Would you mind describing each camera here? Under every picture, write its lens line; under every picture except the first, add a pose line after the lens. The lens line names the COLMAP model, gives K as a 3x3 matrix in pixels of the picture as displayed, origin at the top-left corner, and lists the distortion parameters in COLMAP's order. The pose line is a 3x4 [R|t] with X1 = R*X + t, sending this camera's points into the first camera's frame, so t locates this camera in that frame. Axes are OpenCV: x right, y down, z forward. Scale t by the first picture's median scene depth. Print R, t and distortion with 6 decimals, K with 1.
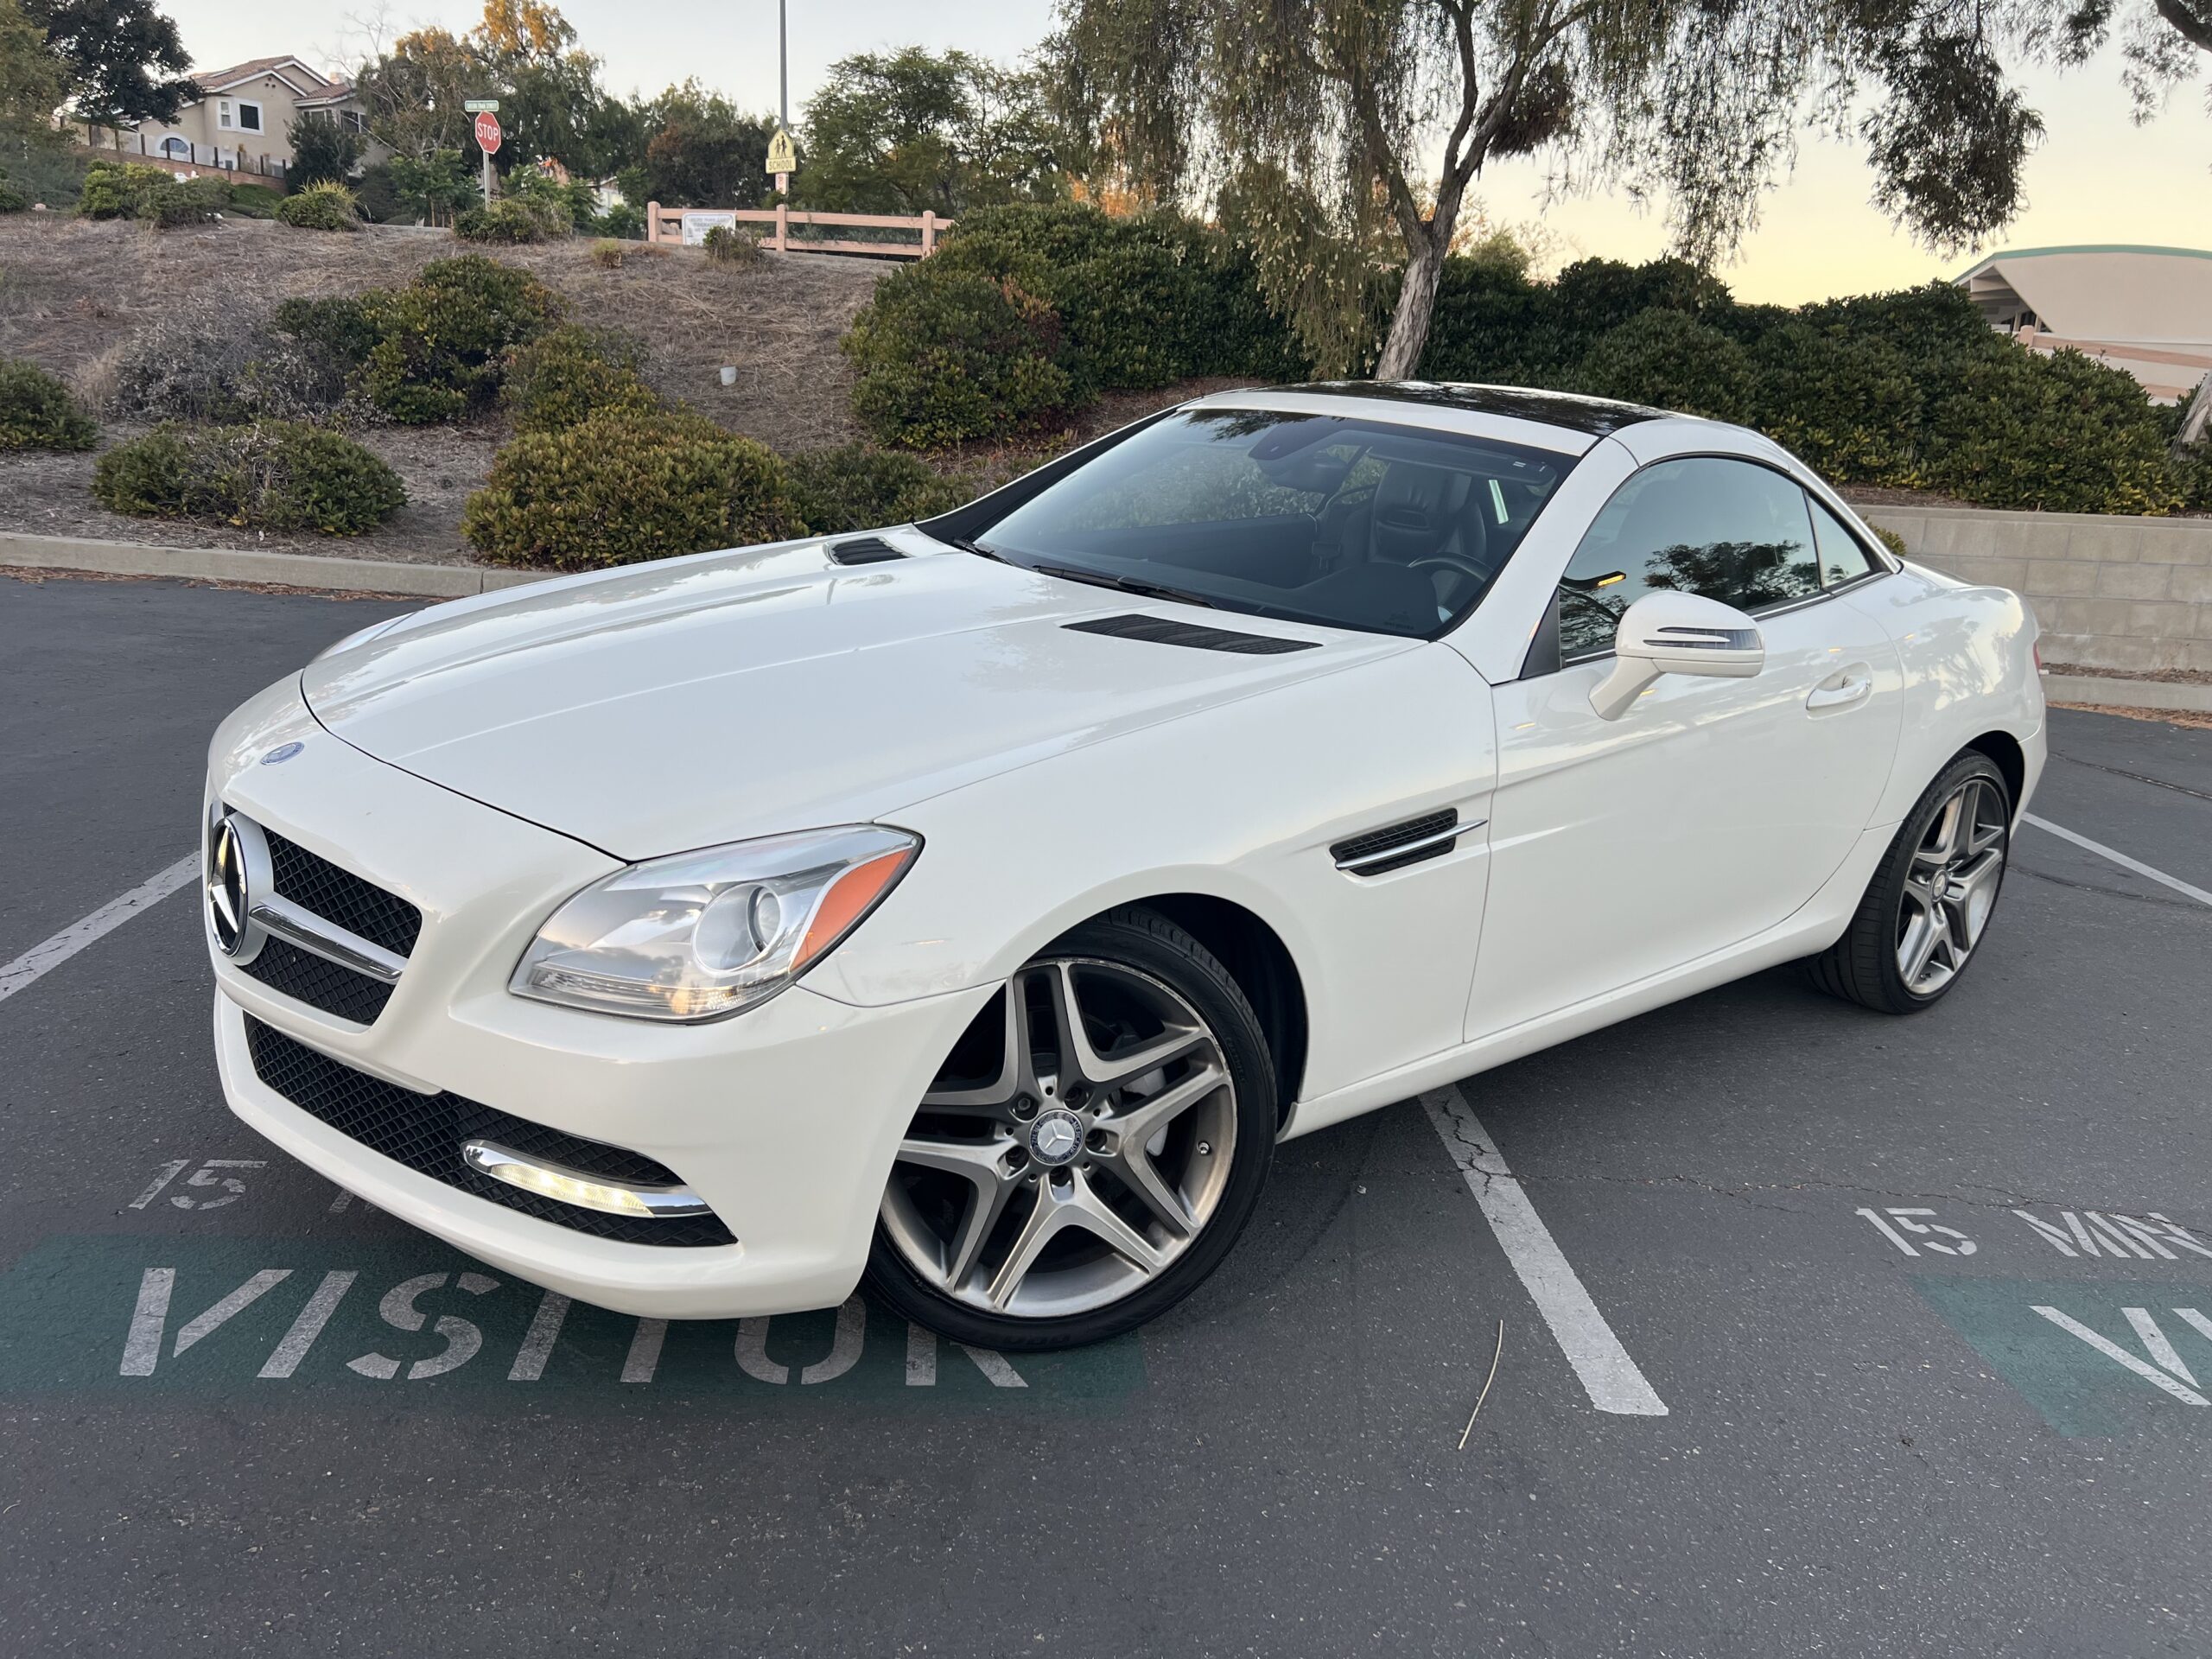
lens RADIAL K [[1765.9, 0, 1061.8], [0, 1765.9, 789.3], [0, 0, 1]] dist [0.017923, -0.001025]
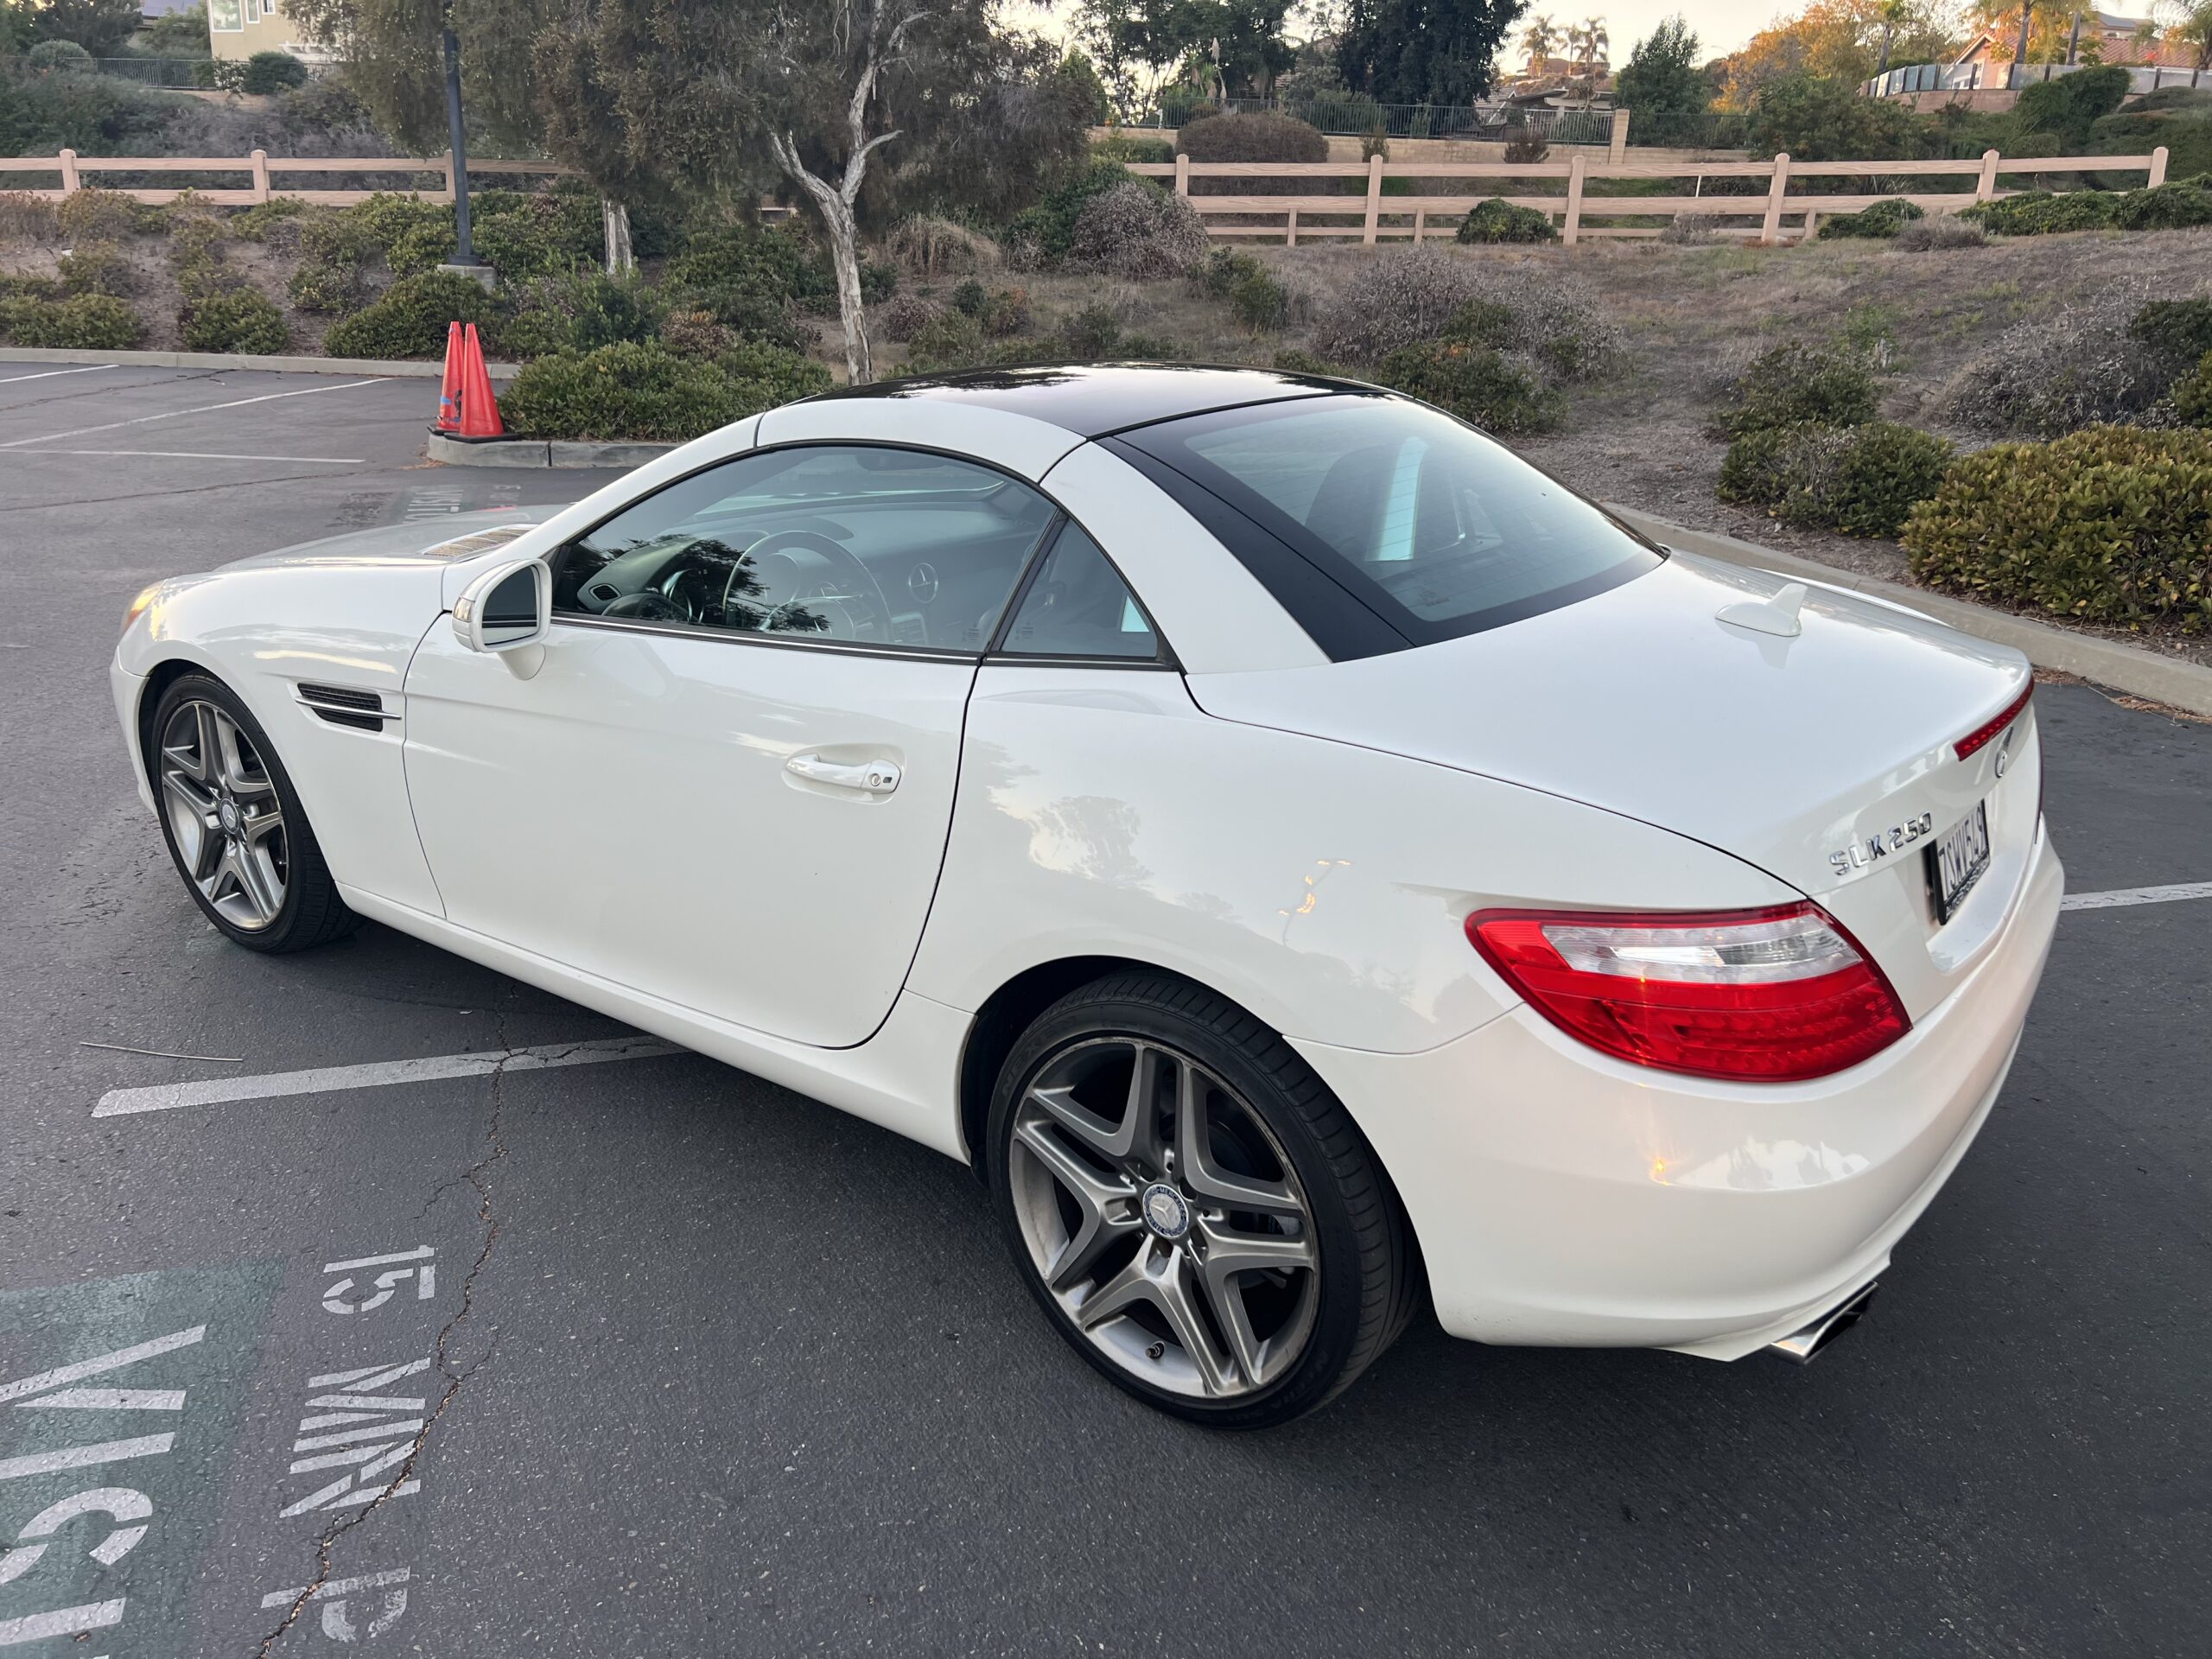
lens RADIAL K [[1658.3, 0, 1116.6], [0, 1658.3, 841.1], [0, 0, 1]] dist [0.049553, -0.044917]
pose [[0.244631, 0.266811, -0.932184, 0.380047], [-0.237763, 0.948549, 0.209100, -0.068033], [0.940013, 0.170487, 0.295483, 0.306234]]
